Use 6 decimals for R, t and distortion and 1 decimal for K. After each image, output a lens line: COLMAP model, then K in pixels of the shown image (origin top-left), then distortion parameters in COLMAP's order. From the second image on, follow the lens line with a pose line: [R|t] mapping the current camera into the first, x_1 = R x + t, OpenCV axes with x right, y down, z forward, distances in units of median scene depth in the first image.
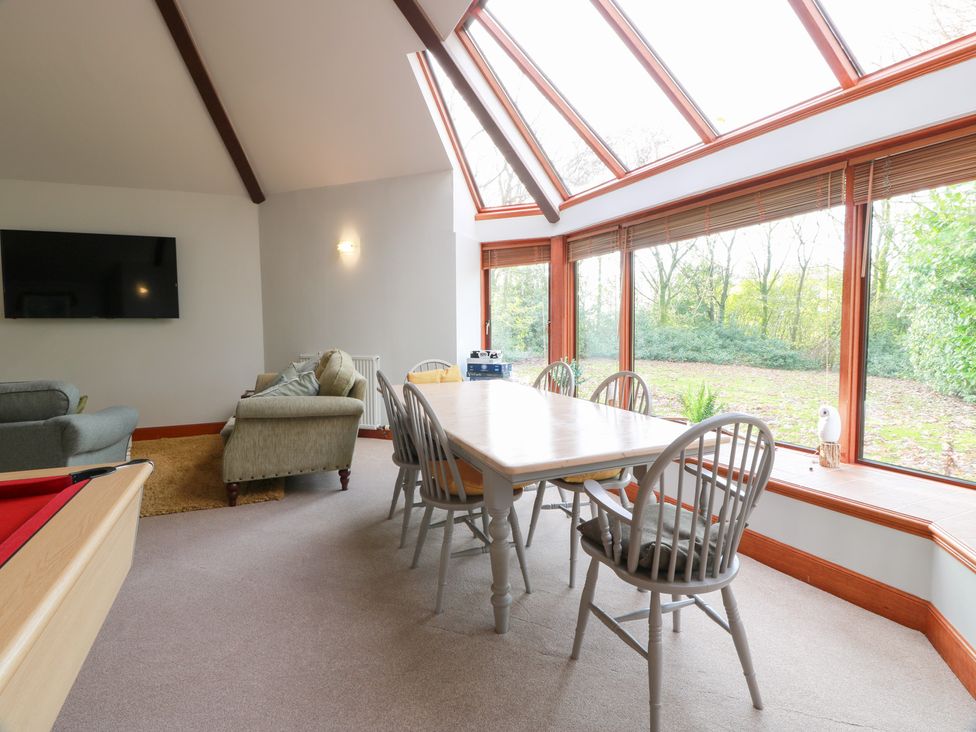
lens RADIAL K [[511.1, 0, 488.0], [0, 511.1, 366.0], [0, 0, 1]] dist [0.004377, -0.014479]
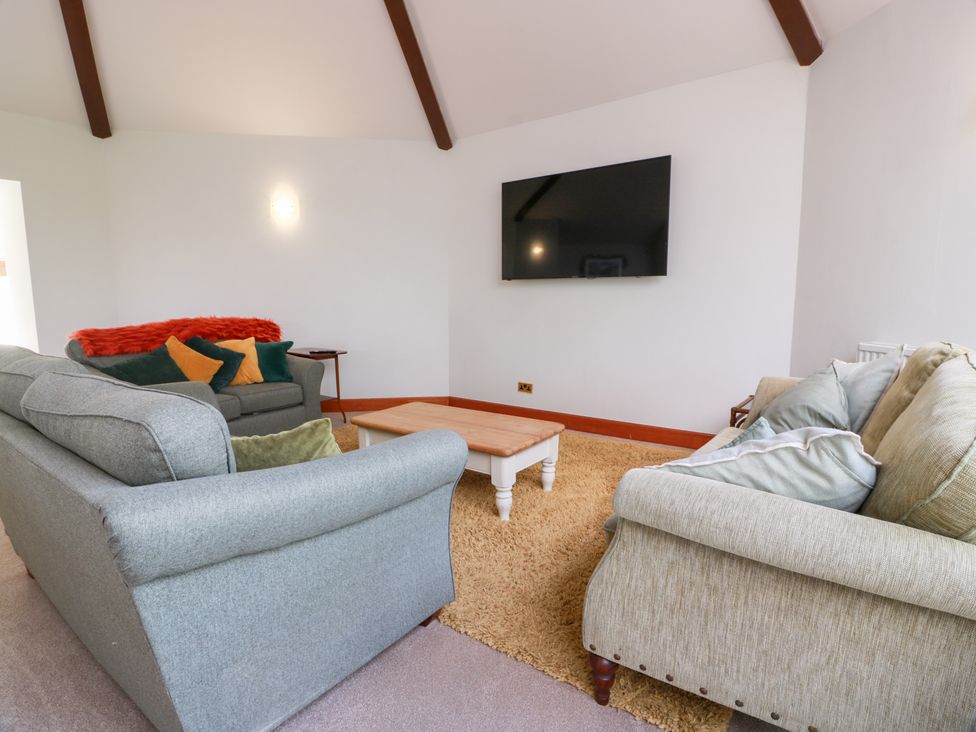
lens RADIAL K [[511.1, 0, 488.0], [0, 511.1, 366.0], [0, 0, 1]] dist [0.004377, -0.014479]
pose [[0.525101, 0.117181, -0.842934, -0.149434], [-0.059952, 0.993108, 0.100711, -0.031509], [0.848925, -0.002348, 0.528508, 0.473027]]
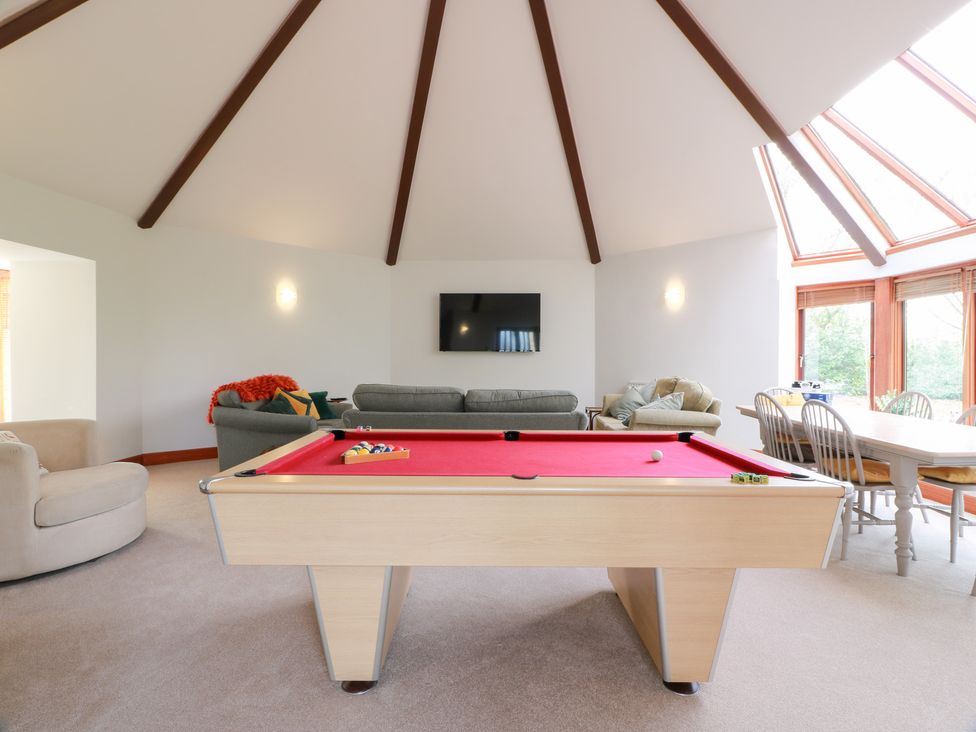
lens RADIAL K [[511.1, 0, 488.0], [0, 511.1, 366.0], [0, 0, 1]] dist [0.004377, -0.014479]
pose [[0.911314, 0.014362, -0.411462, -0.183255], [-0.039161, 0.997884, -0.051904, 0.022209], [0.409846, 0.063414, 0.909948, -0.321821]]
